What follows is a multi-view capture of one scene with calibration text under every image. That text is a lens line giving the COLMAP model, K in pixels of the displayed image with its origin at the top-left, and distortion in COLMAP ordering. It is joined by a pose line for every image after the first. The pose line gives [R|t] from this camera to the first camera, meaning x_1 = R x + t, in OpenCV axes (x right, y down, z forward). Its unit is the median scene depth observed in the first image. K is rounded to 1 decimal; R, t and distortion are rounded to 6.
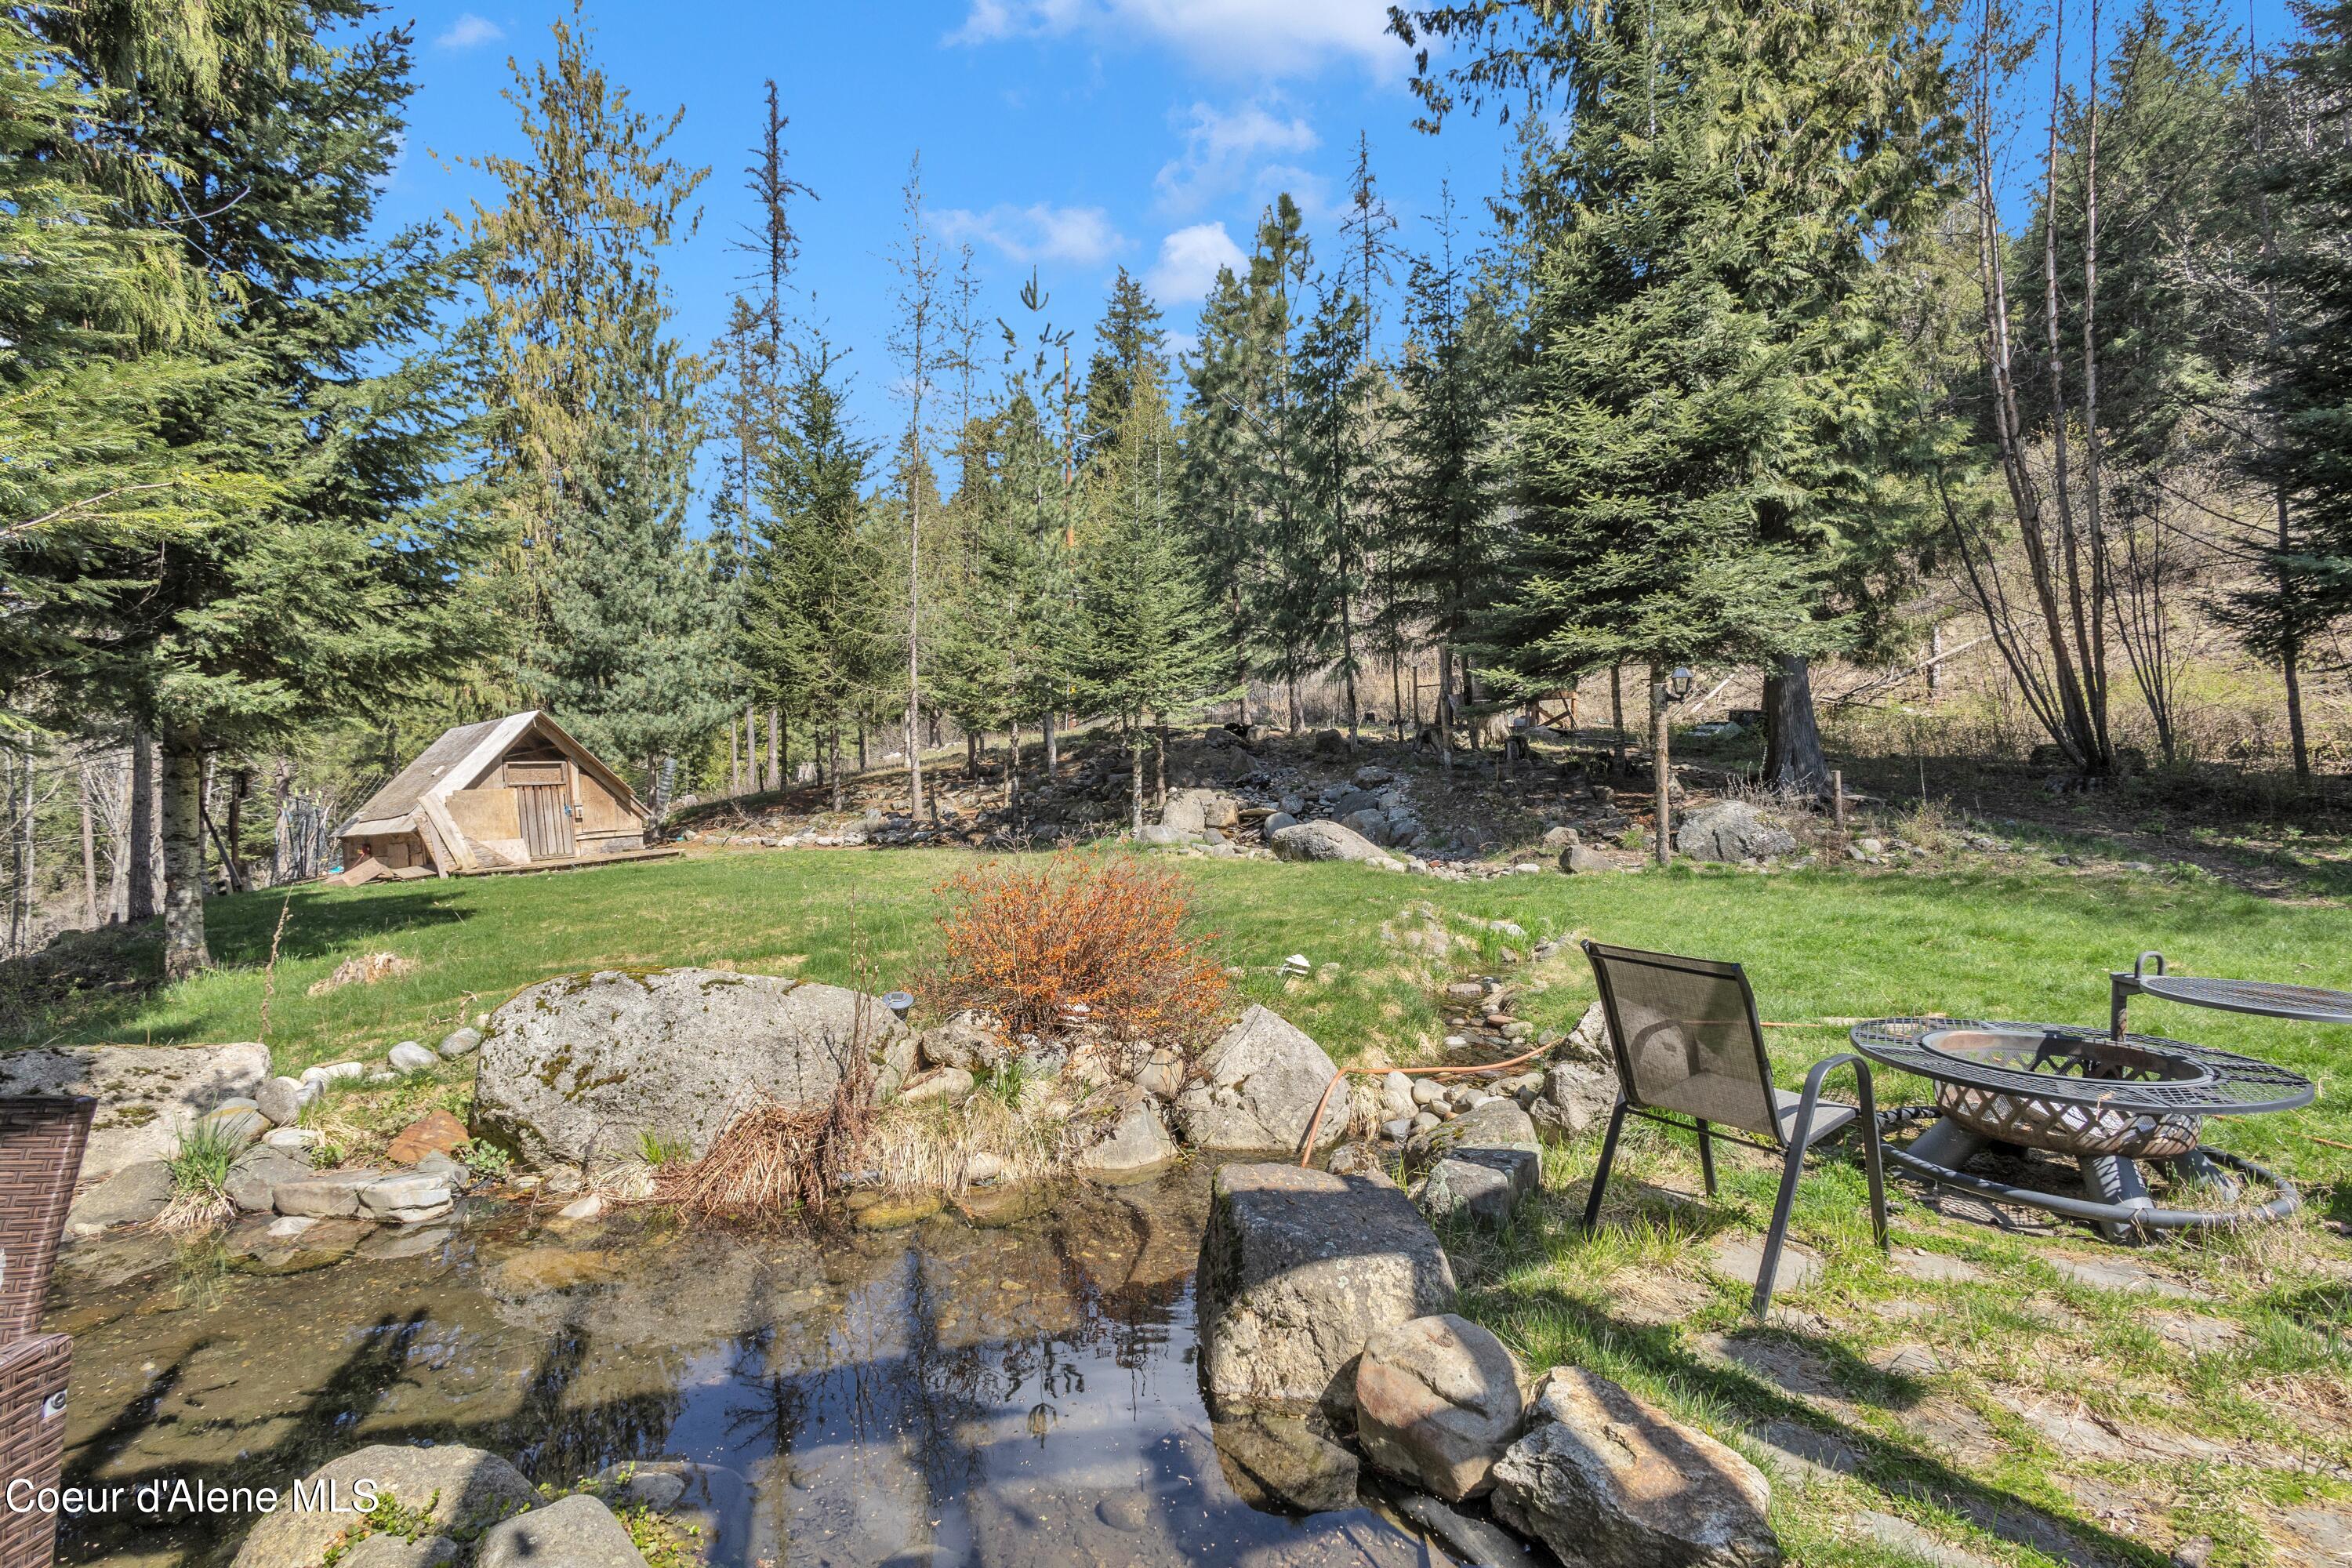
lens RADIAL K [[1088.4, 0, 1175.3], [0, 1088.4, 787.8], [0, 0, 1]] dist [0.013974, -0.003856]
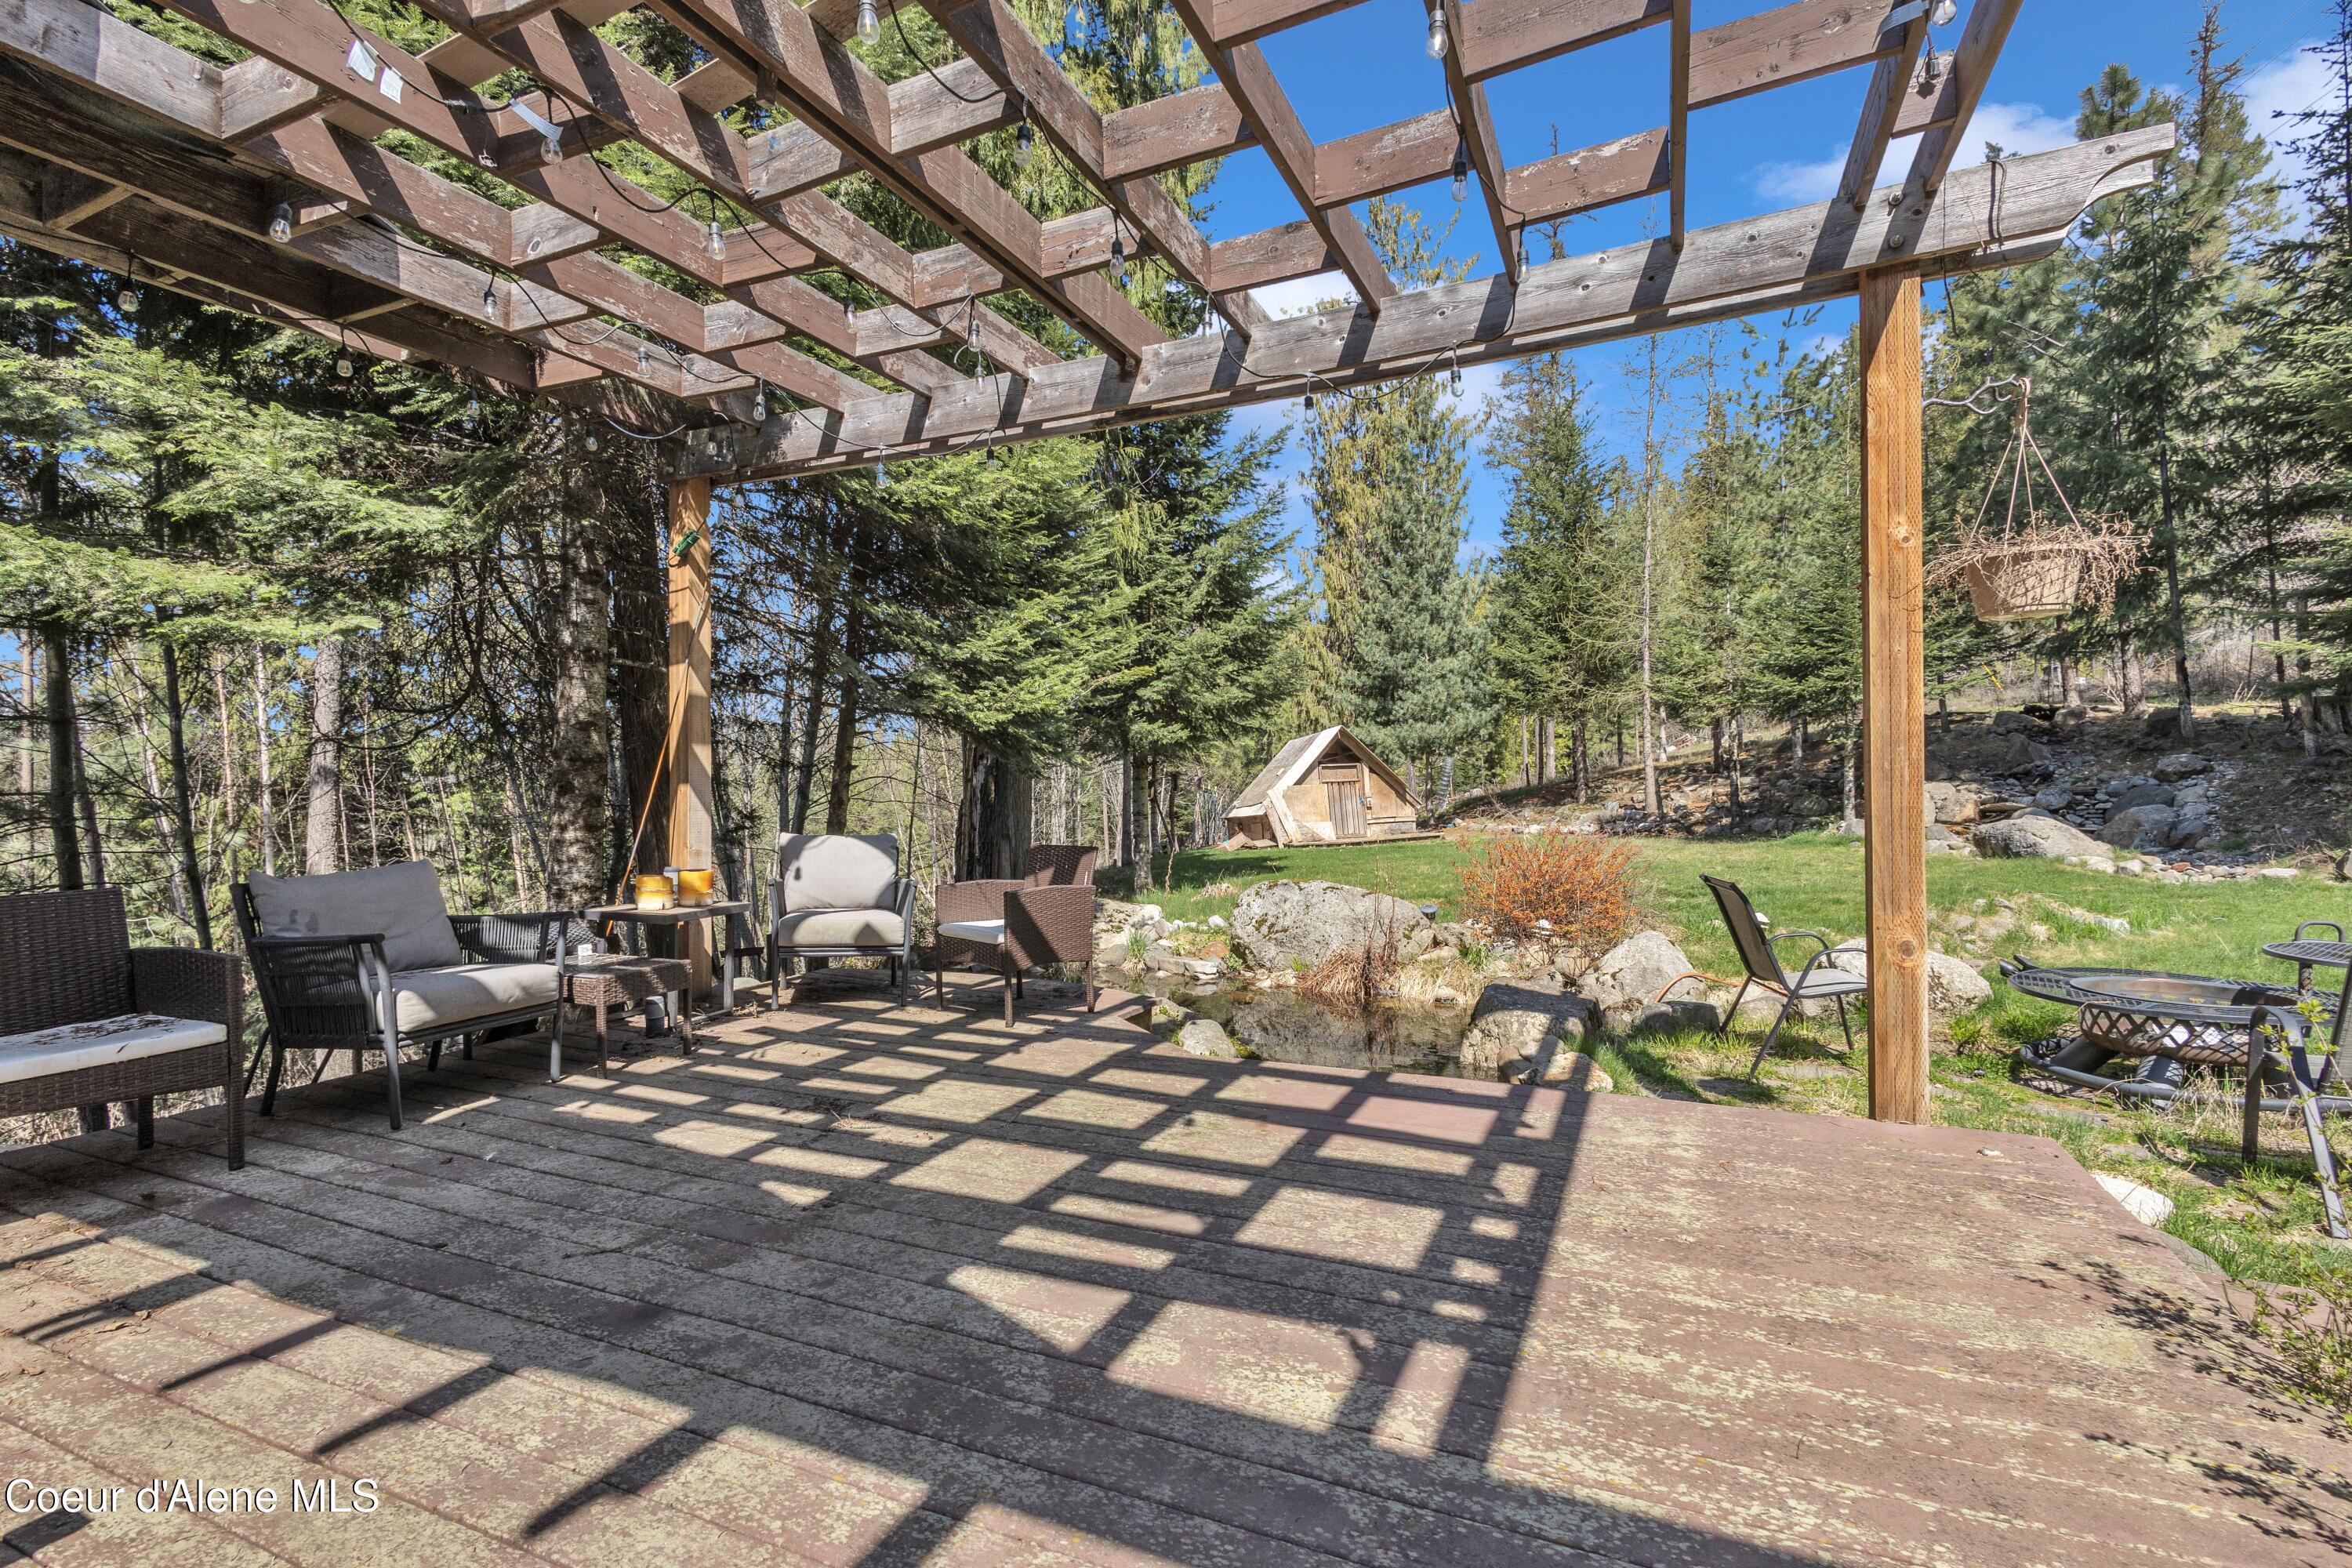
lens RADIAL K [[1088.4, 0, 1175.3], [0, 1088.4, 787.8], [0, 0, 1]] dist [0.013974, -0.003856]
pose [[0.754253, -0.001430, -0.656582, 0.155958], [0.005566, 0.999976, 0.004216, -0.002019], [0.656560, -0.006835, 0.754243, -0.154303]]
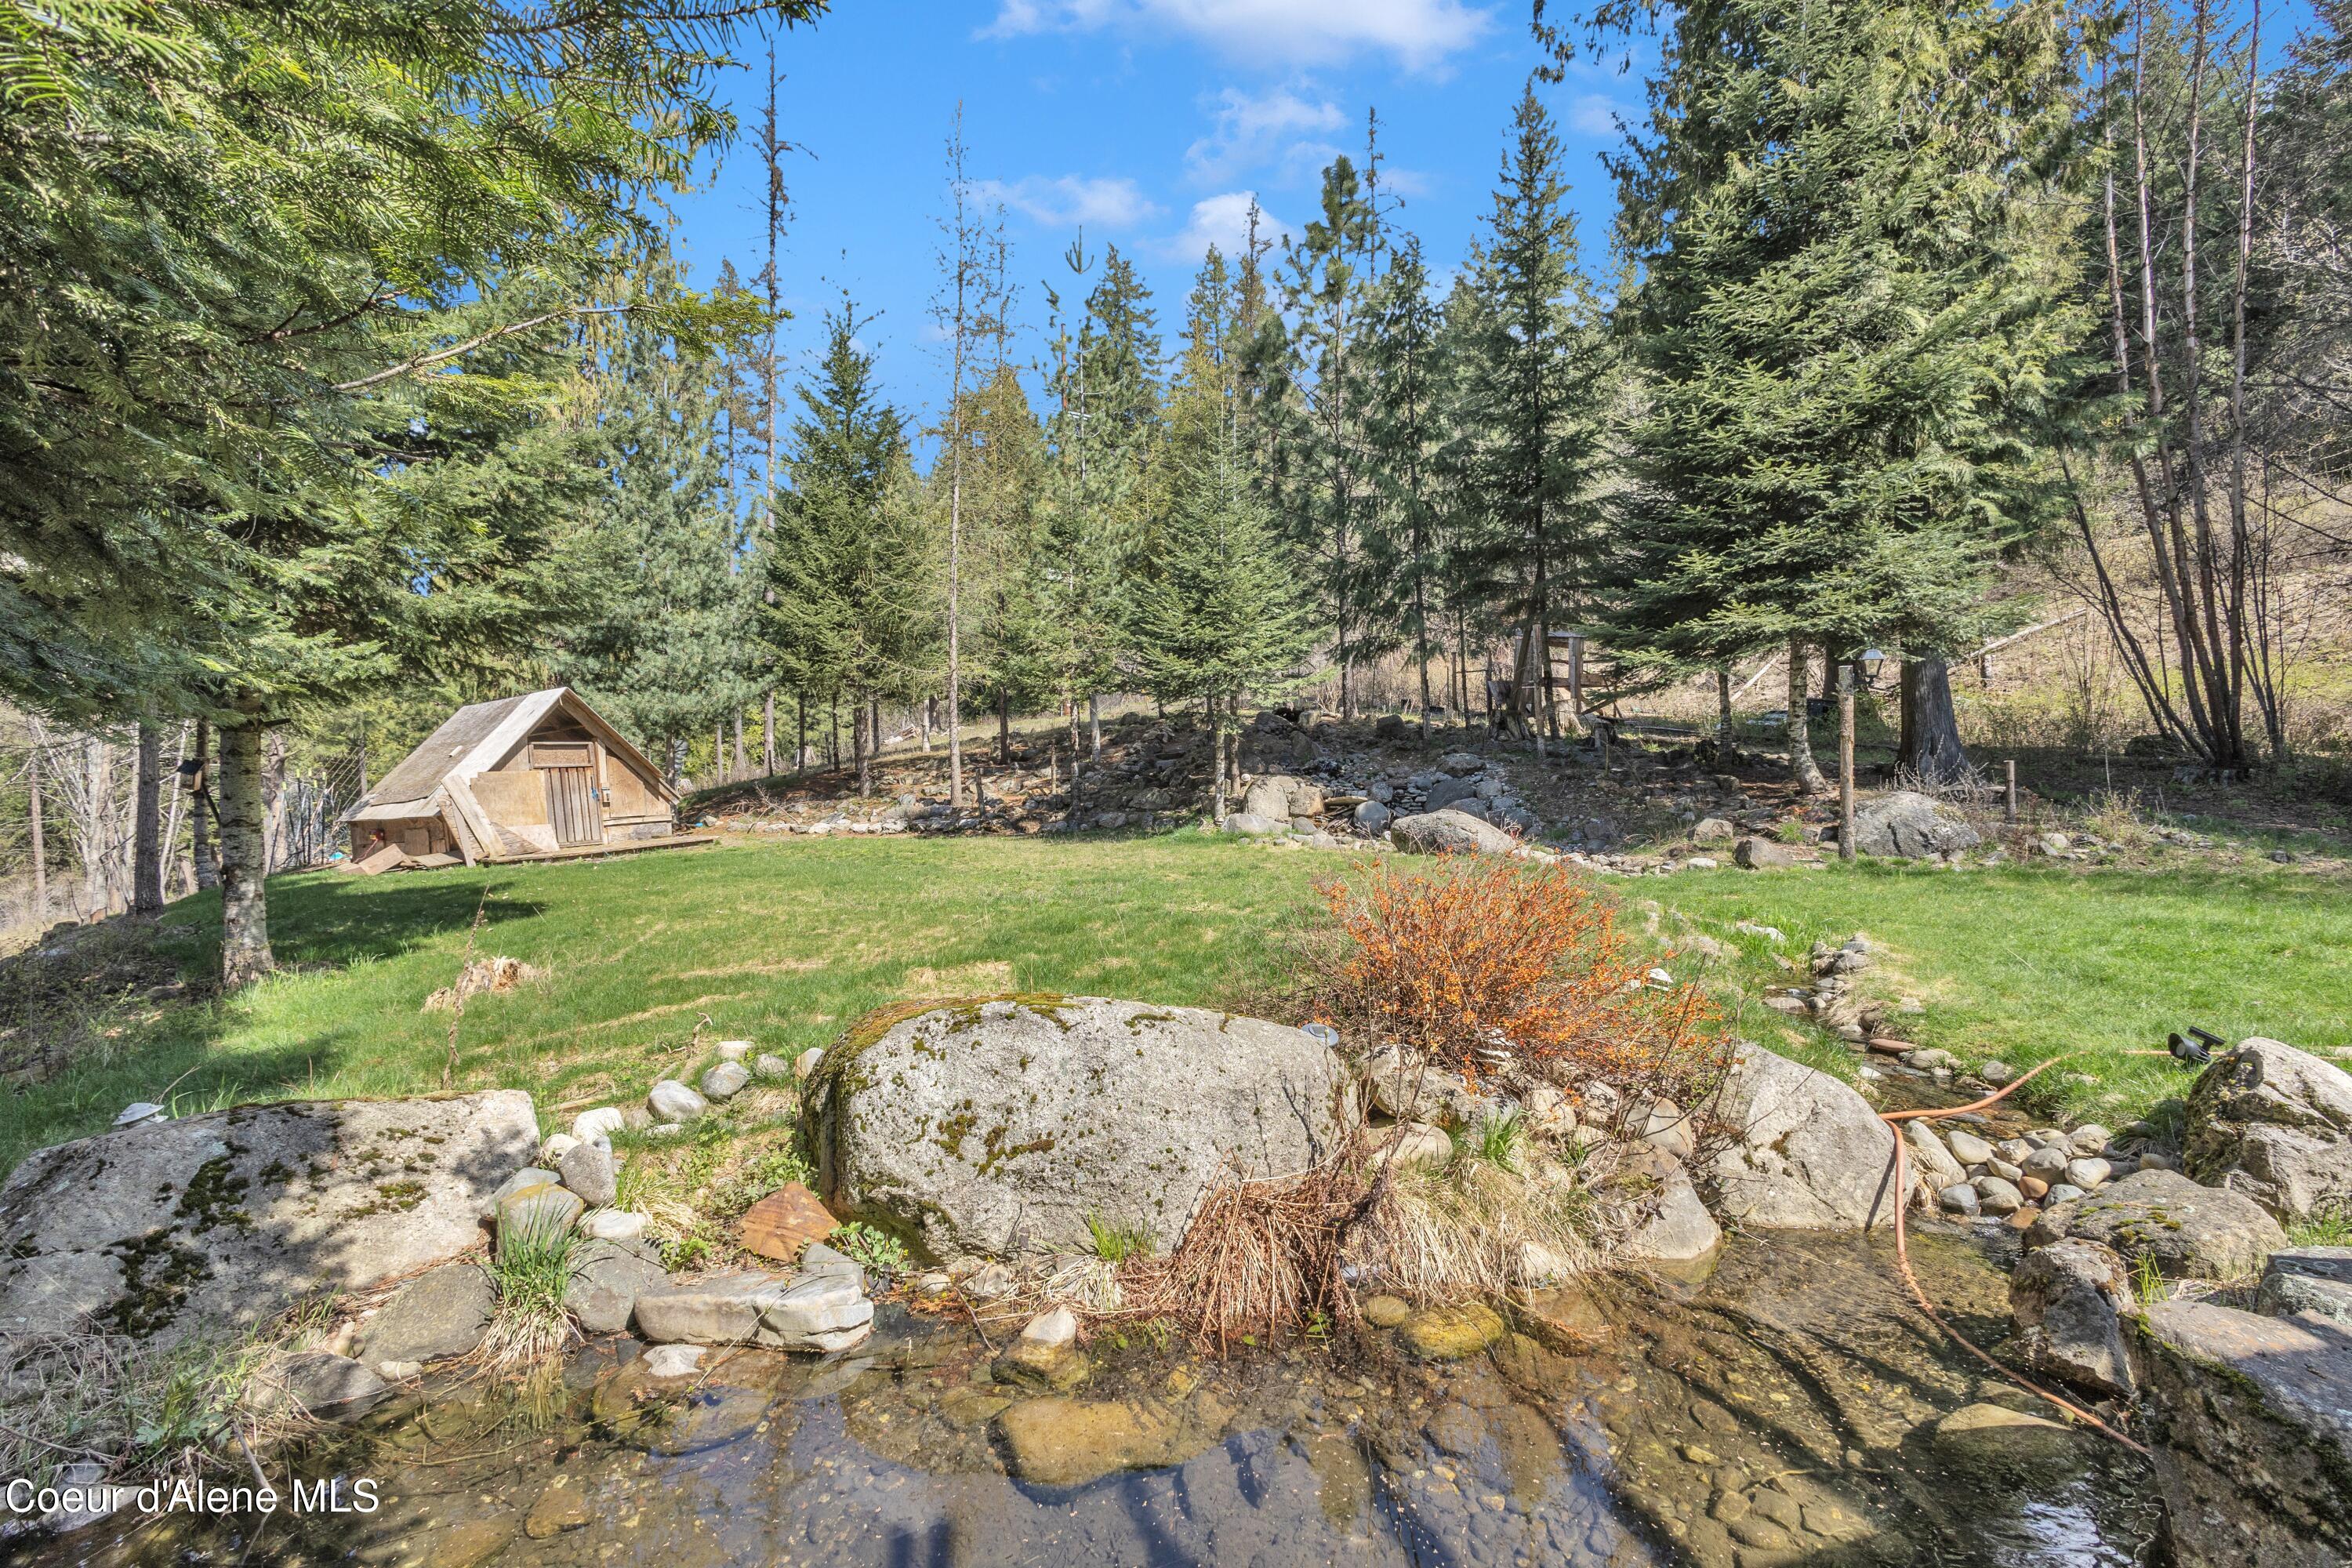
lens RADIAL K [[1088.4, 0, 1175.3], [0, 1088.4, 787.8], [0, 0, 1]] dist [0.013974, -0.003856]
pose [[0.999456, 0.006206, 0.032387, -0.103852], [-0.006582, 0.999912, 0.011519, 0.001184], [-0.032313, -0.011726, 0.999409, 0.054513]]
